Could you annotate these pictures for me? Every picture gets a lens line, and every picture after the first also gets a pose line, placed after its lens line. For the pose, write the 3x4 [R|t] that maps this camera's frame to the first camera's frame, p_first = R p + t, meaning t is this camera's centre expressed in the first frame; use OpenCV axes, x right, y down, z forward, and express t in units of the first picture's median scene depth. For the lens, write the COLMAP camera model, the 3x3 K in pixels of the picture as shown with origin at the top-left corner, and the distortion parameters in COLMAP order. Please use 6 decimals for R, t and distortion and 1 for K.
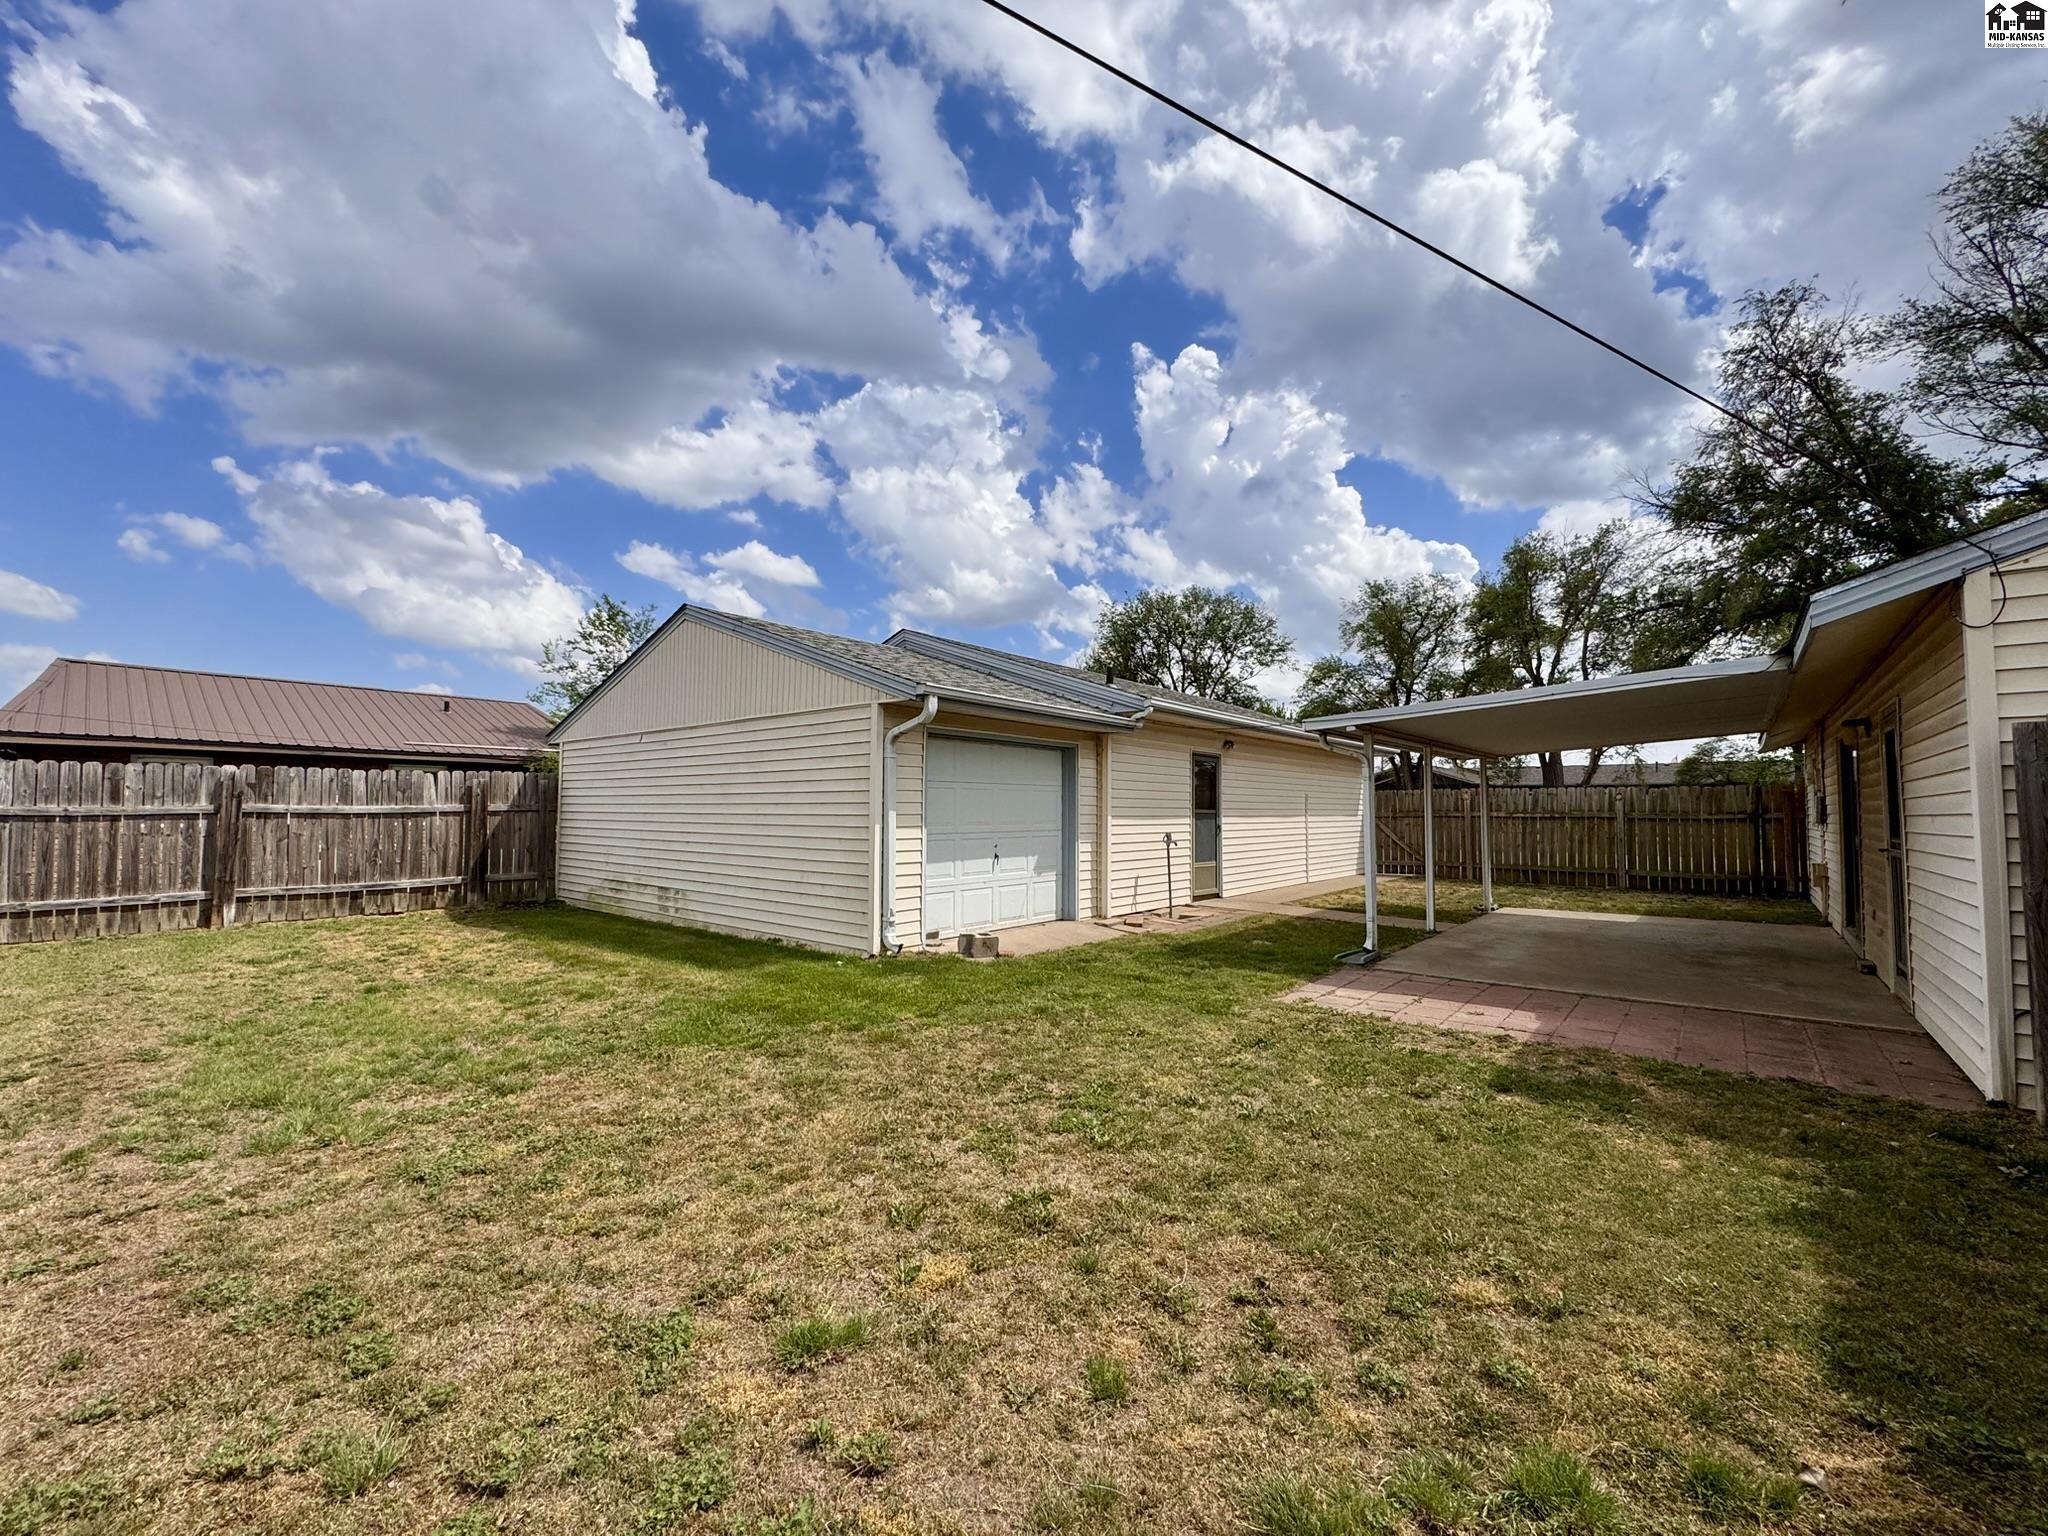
lens RADIAL K [[830.0, 0, 1025.6], [0, 830.0, 775.0], [0, 0, 1]] dist [-0.003105, 0.000319]
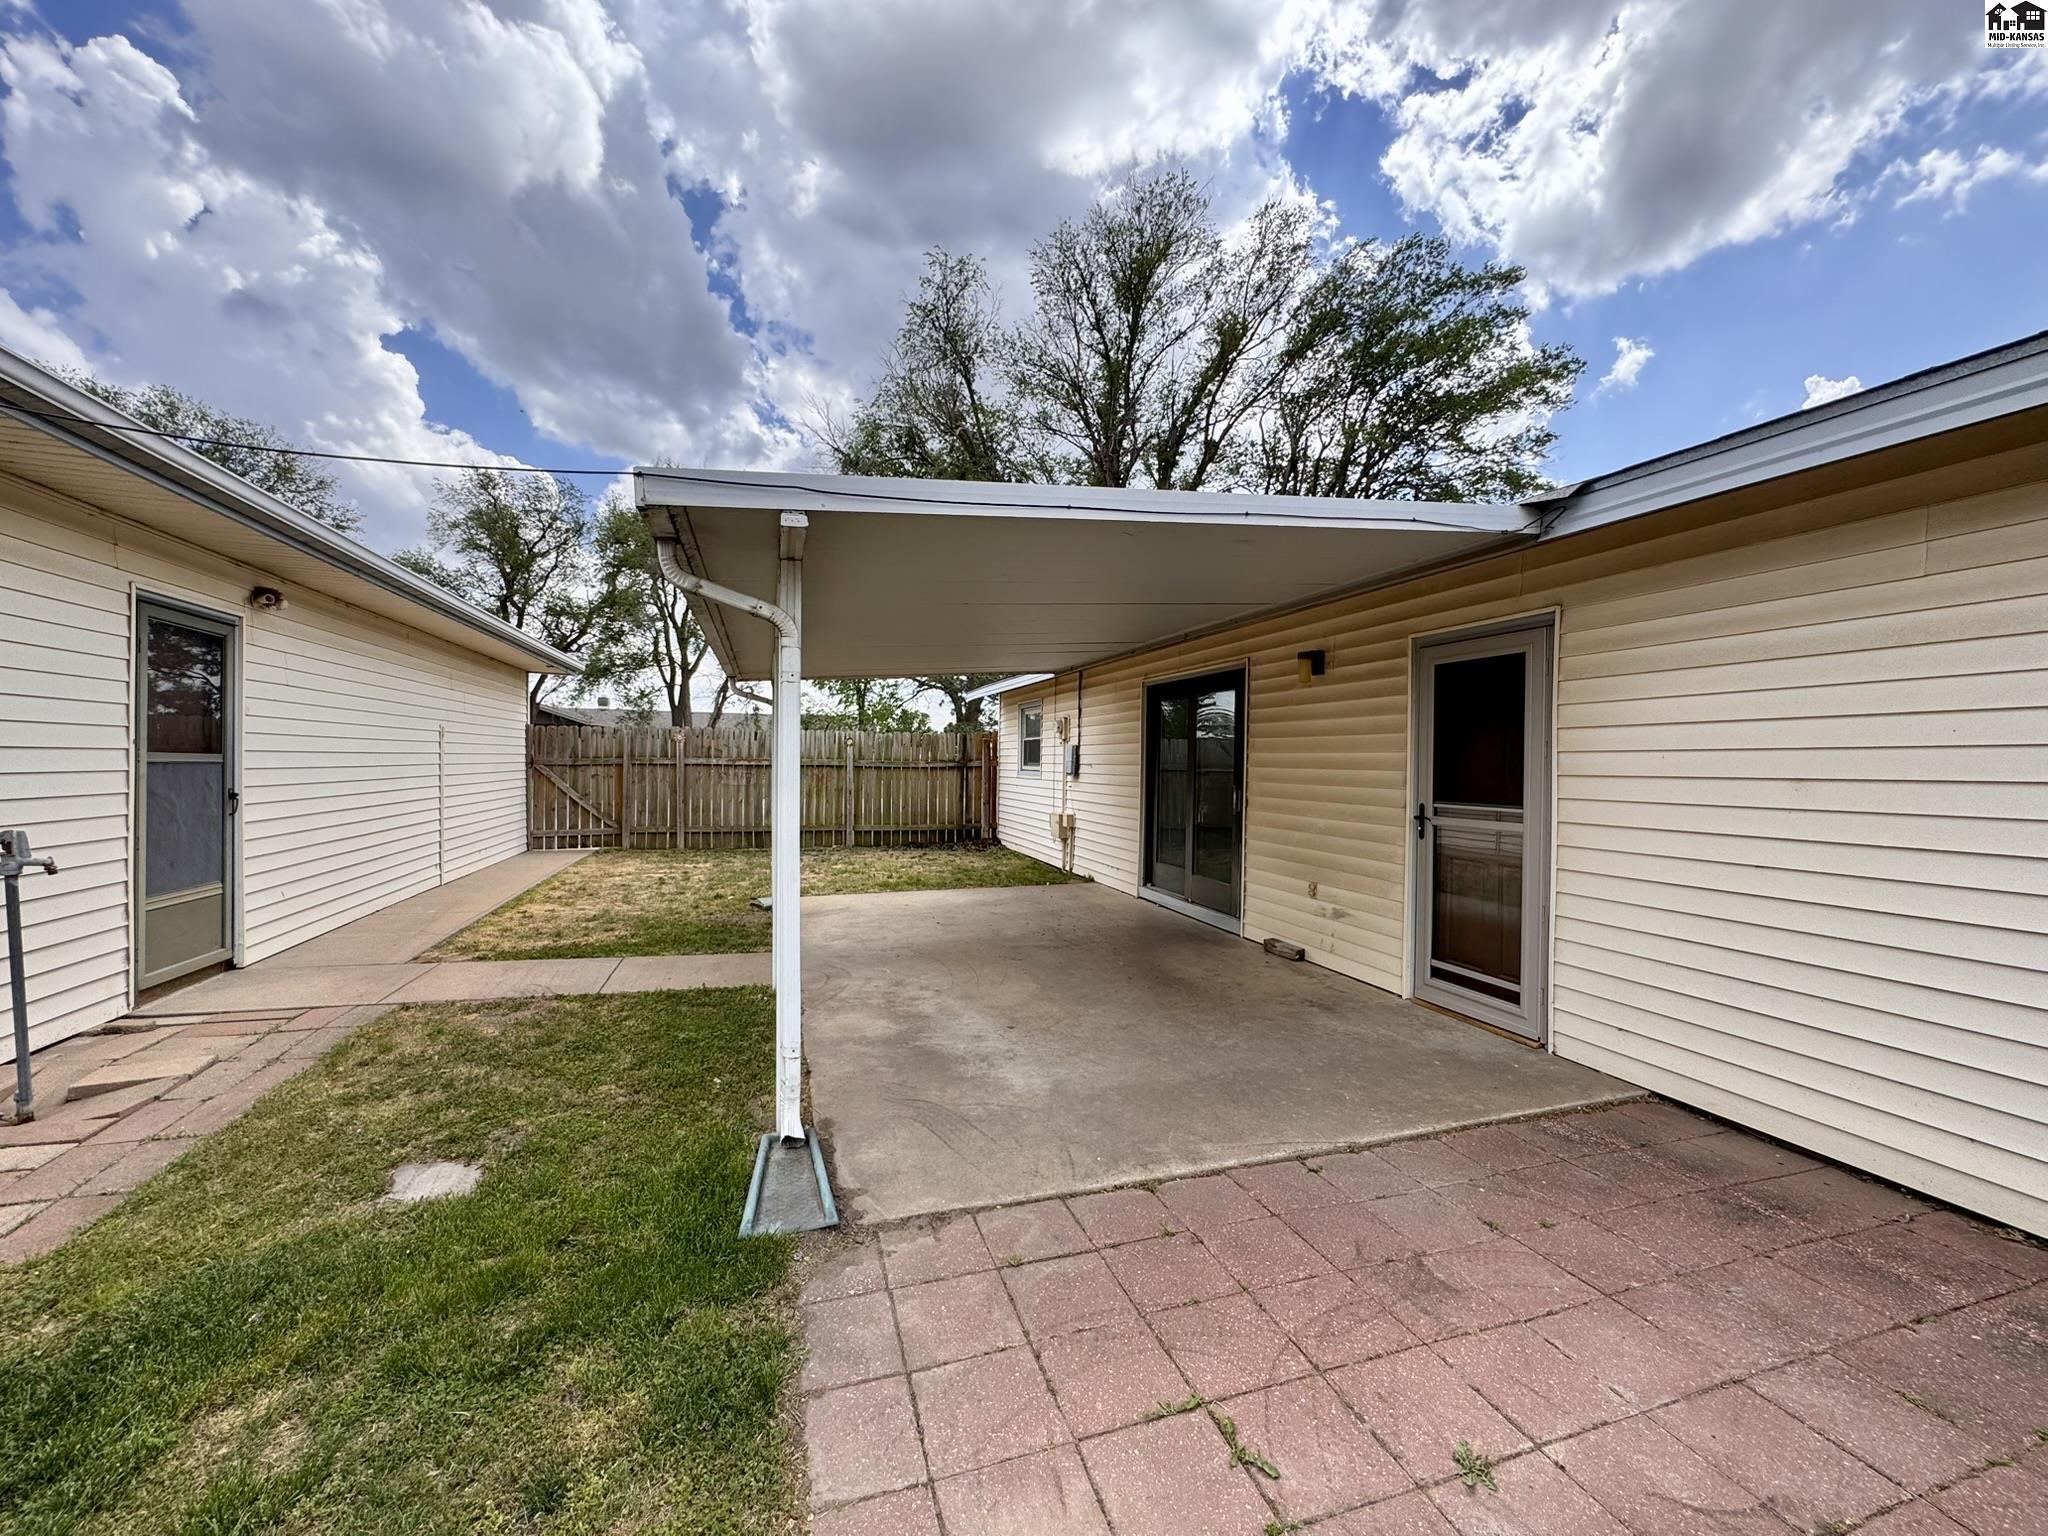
lens RADIAL K [[830.0, 0, 1032.5], [0, 830.0, 768.3], [0, 0, 1]] dist [-0.003105, 0.000319]
pose [[0.531708, -0.005665, 0.846909, 0.070704], [-0.044443, 0.998413, 0.034581, 0.013414], [-0.845761, -0.056026, 0.530612, 0.325204]]
